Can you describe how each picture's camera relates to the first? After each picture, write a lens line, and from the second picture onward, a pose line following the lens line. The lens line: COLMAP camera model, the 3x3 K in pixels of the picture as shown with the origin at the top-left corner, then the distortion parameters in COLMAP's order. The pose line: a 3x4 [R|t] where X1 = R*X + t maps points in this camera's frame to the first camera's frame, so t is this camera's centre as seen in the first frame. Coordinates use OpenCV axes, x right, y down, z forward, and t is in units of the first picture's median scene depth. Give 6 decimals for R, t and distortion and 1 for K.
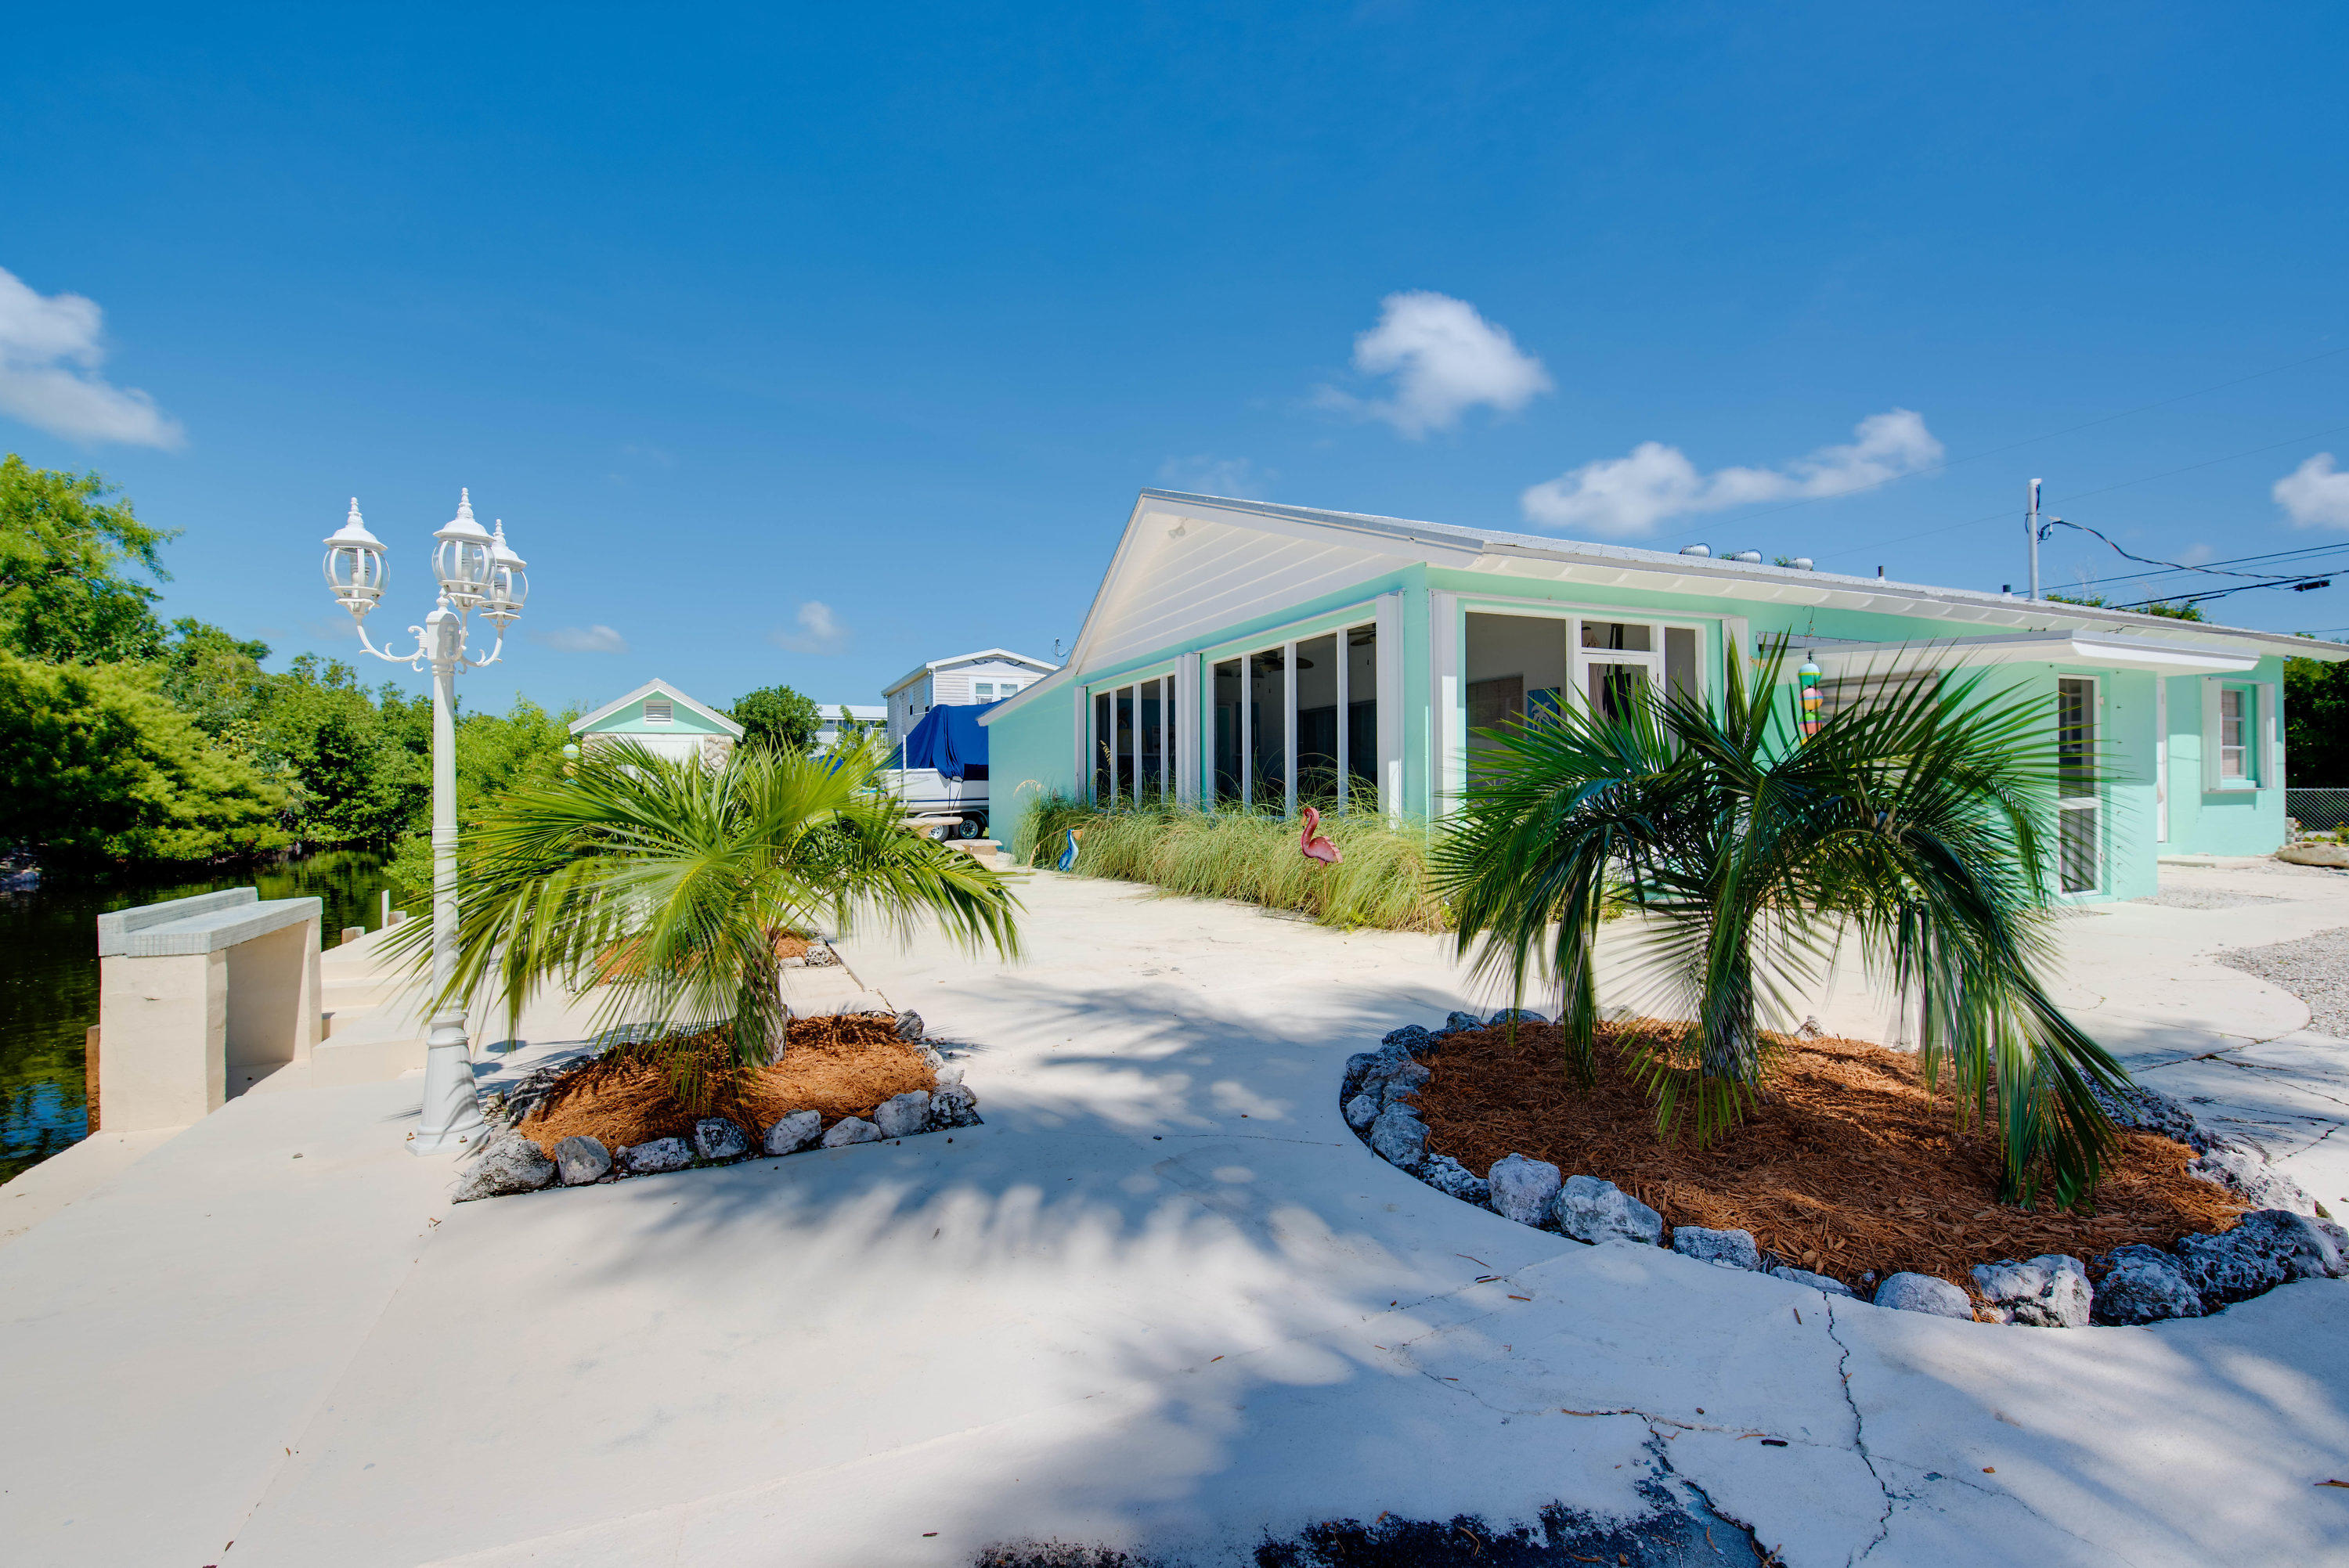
lens RADIAL K [[1016.7, 0, 1174.5], [0, 1016.7, 784.0], [0, 0, 1]] dist [-0.023961, 0.000306]
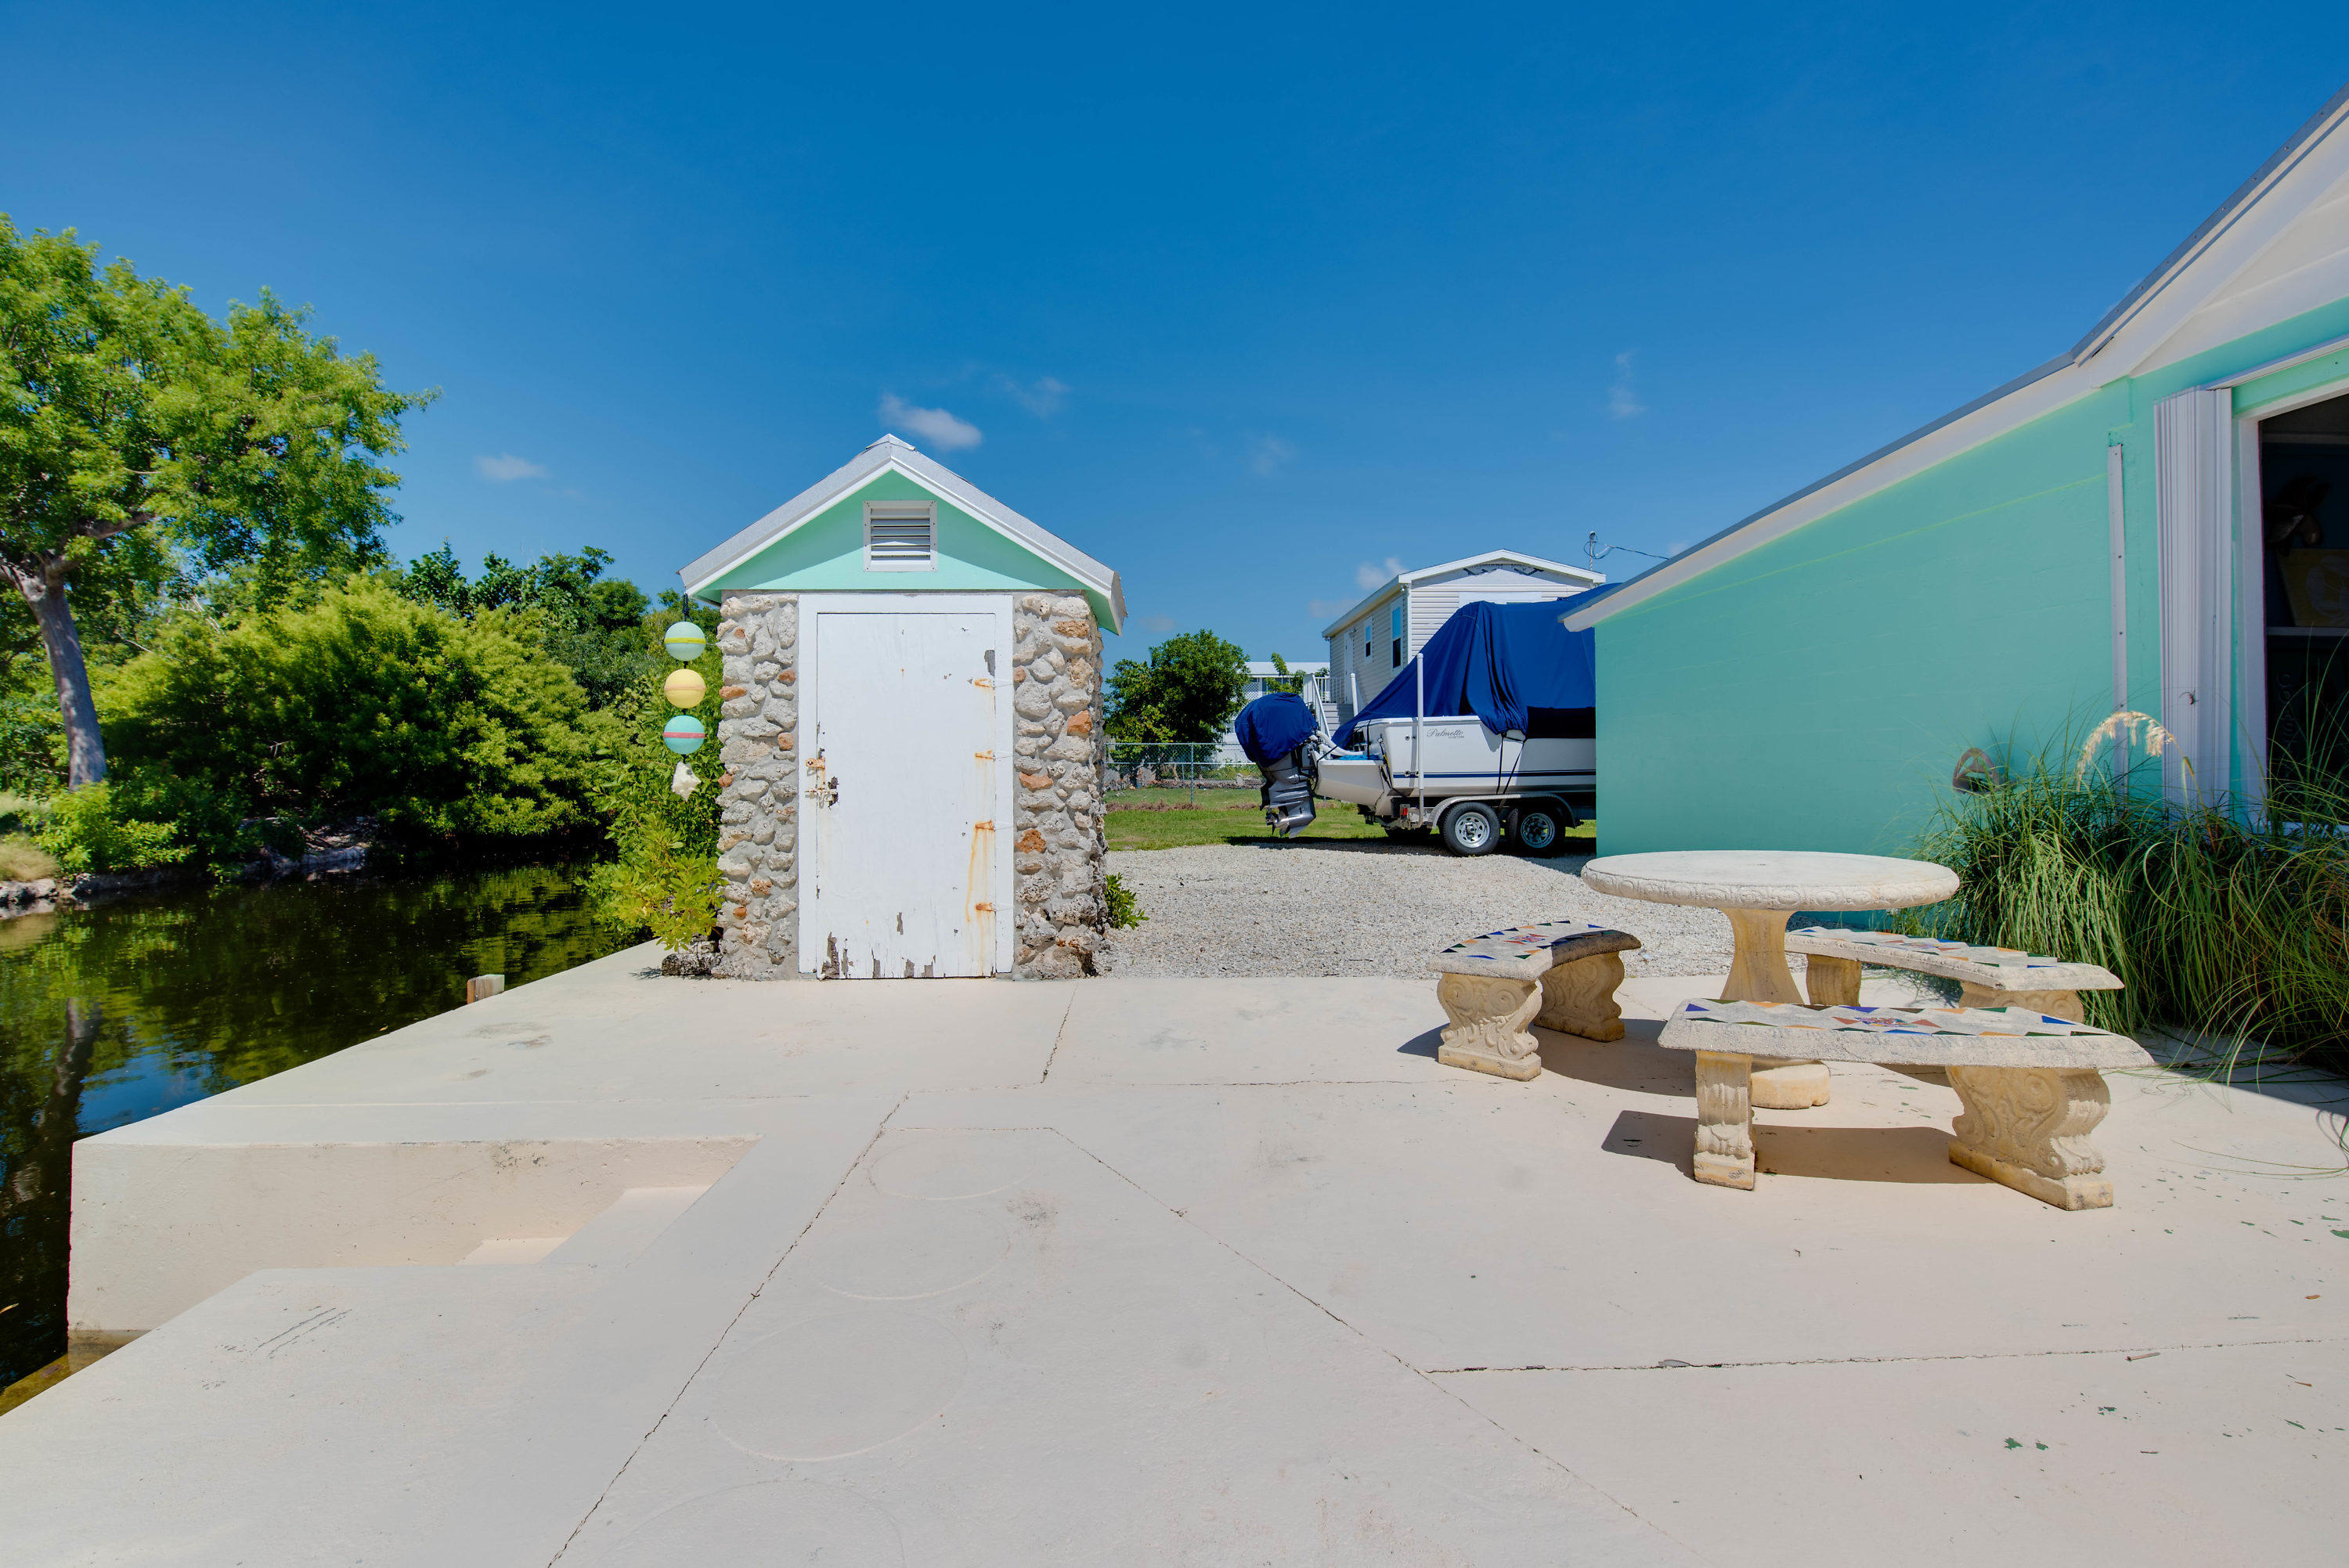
lens RADIAL K [[1028.6, 0, 1179.4], [0, 1028.6, 740.5], [0, 0, 1]] dist [-0.026310, -0.000440]
pose [[0.924726, -0.000621, -0.380632, -0.171672], [-0.004580, 0.999908, -0.012758, 0.005306], [0.380605, 0.013541, 0.924638, 0.434504]]
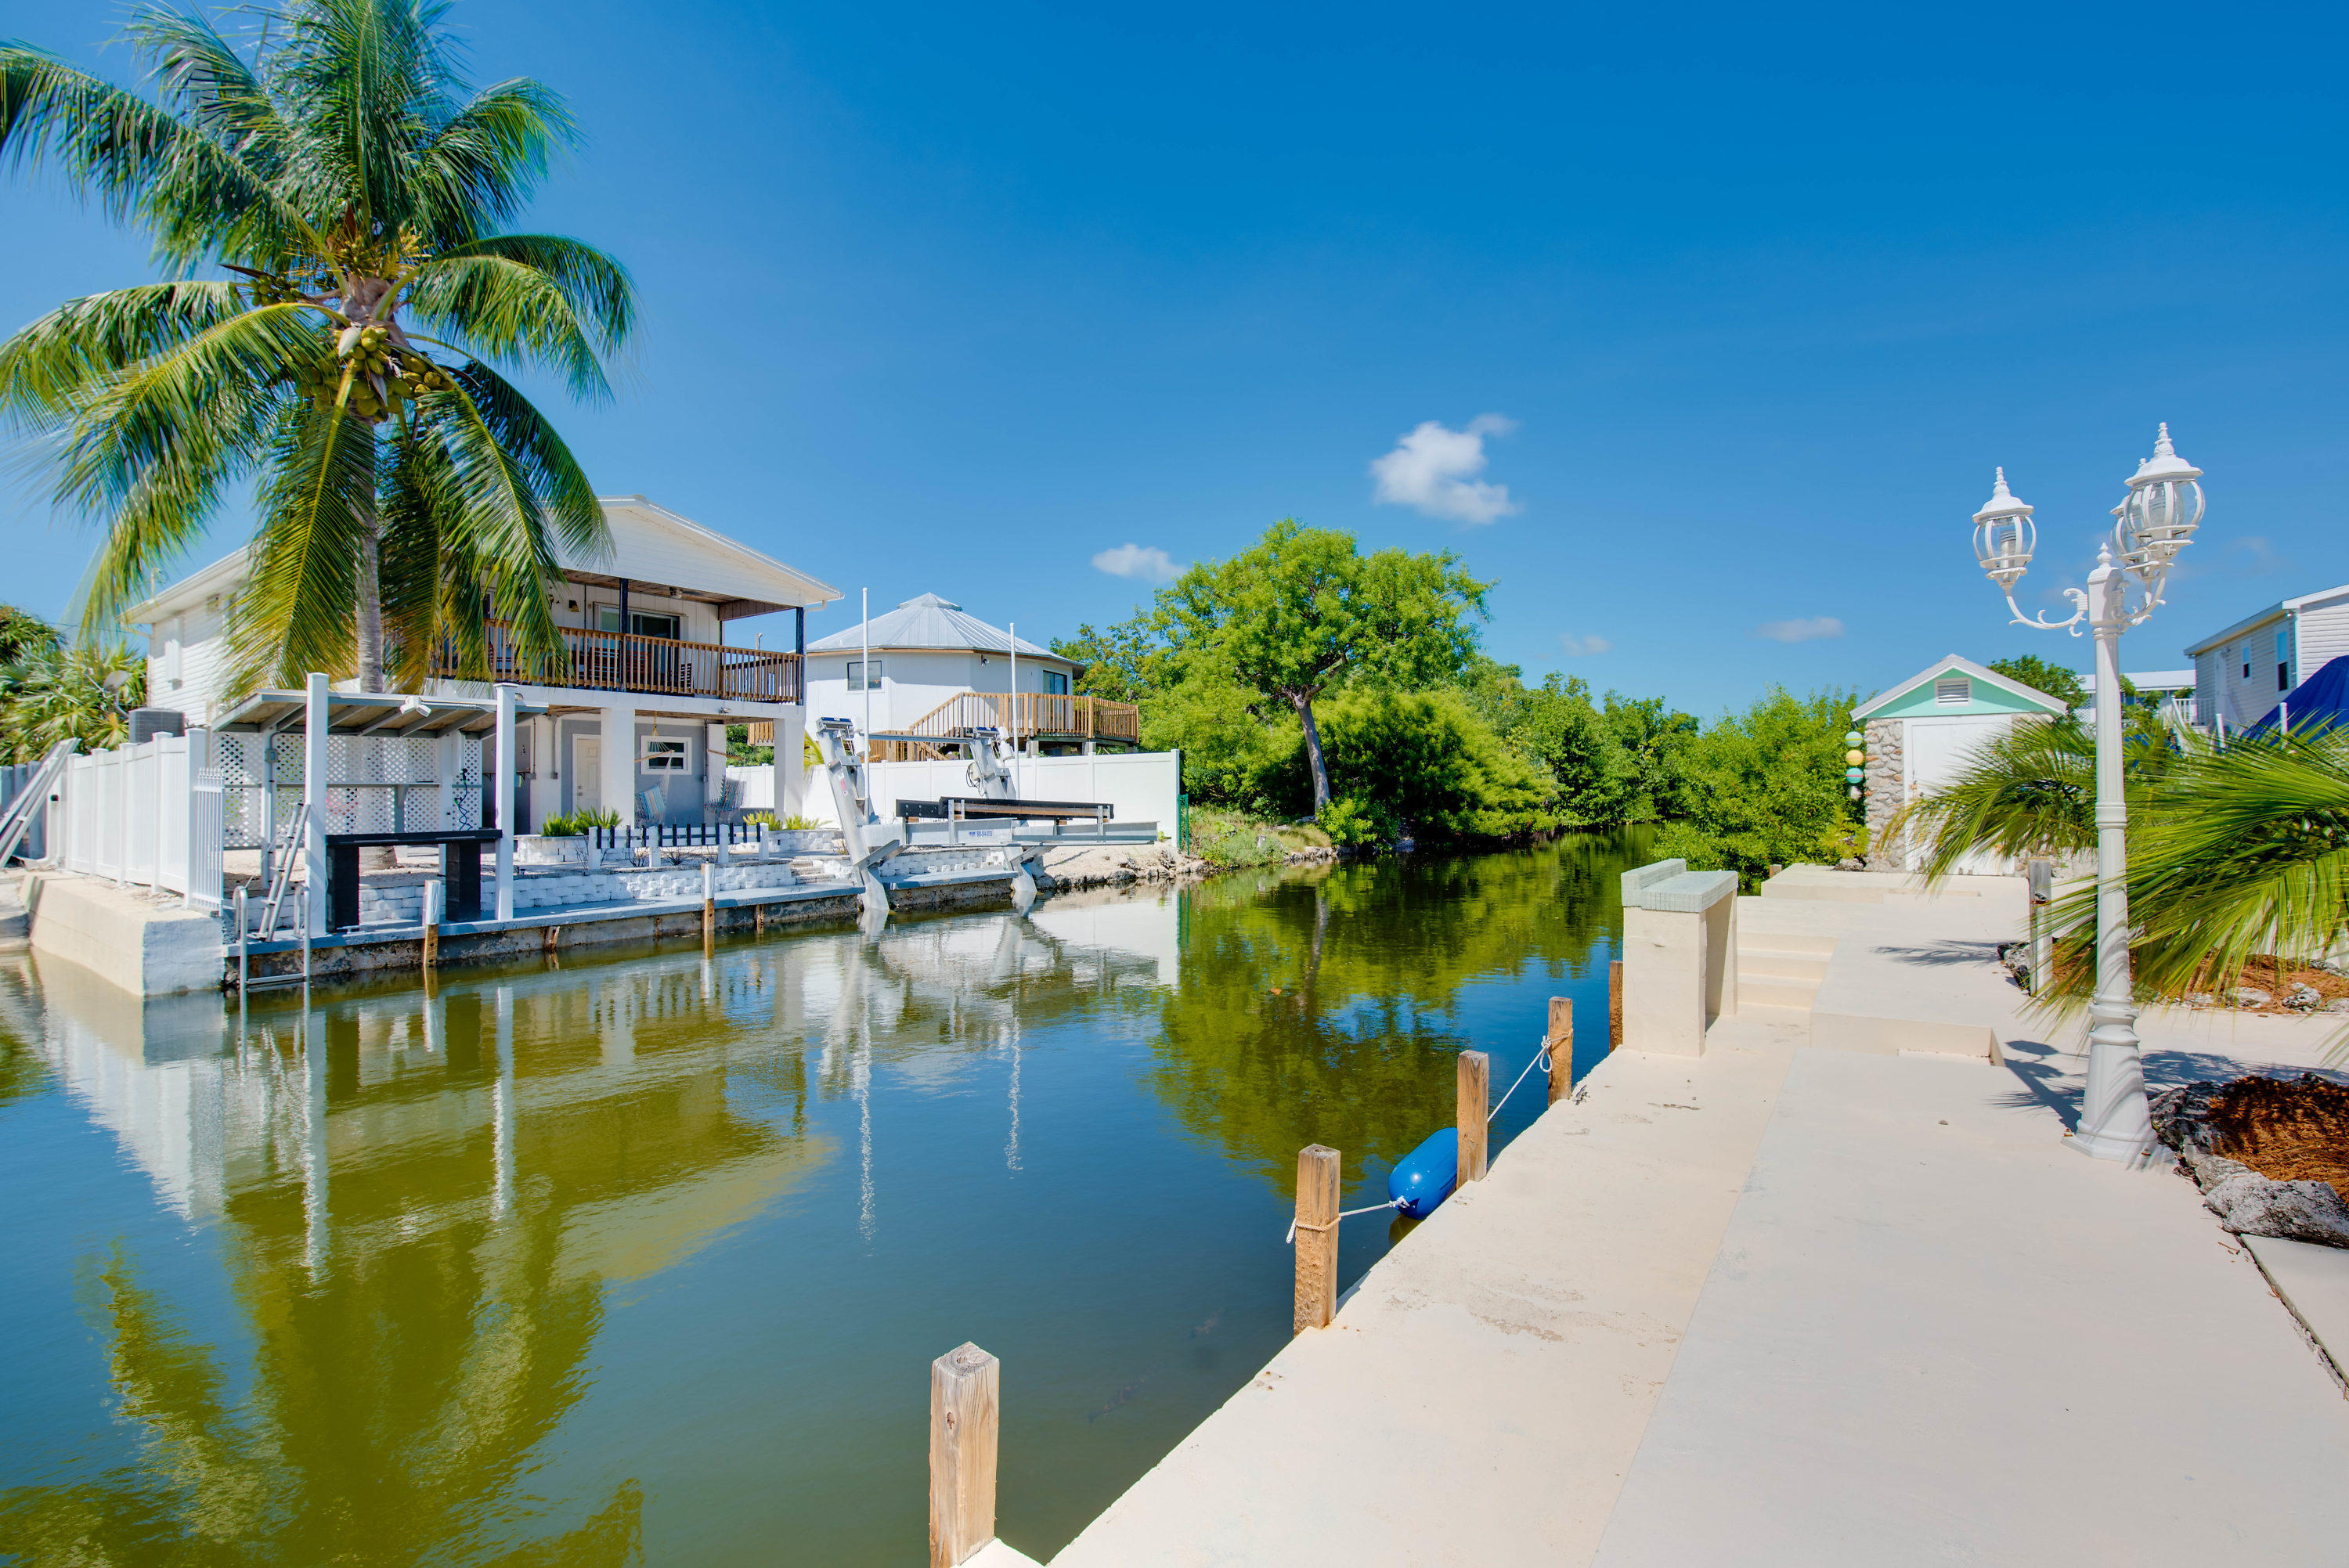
lens RADIAL K [[1018.6, 0, 1187.9], [0, 1018.6, 773.2], [0, 0, 1]] dist [0.000458, -0.010967]
pose [[0.513167, -0.009628, -0.858235, -0.054206], [0.005784, 0.999953, -0.007759, 0.002561], [0.858269, -0.000983, 0.513198, -0.028504]]
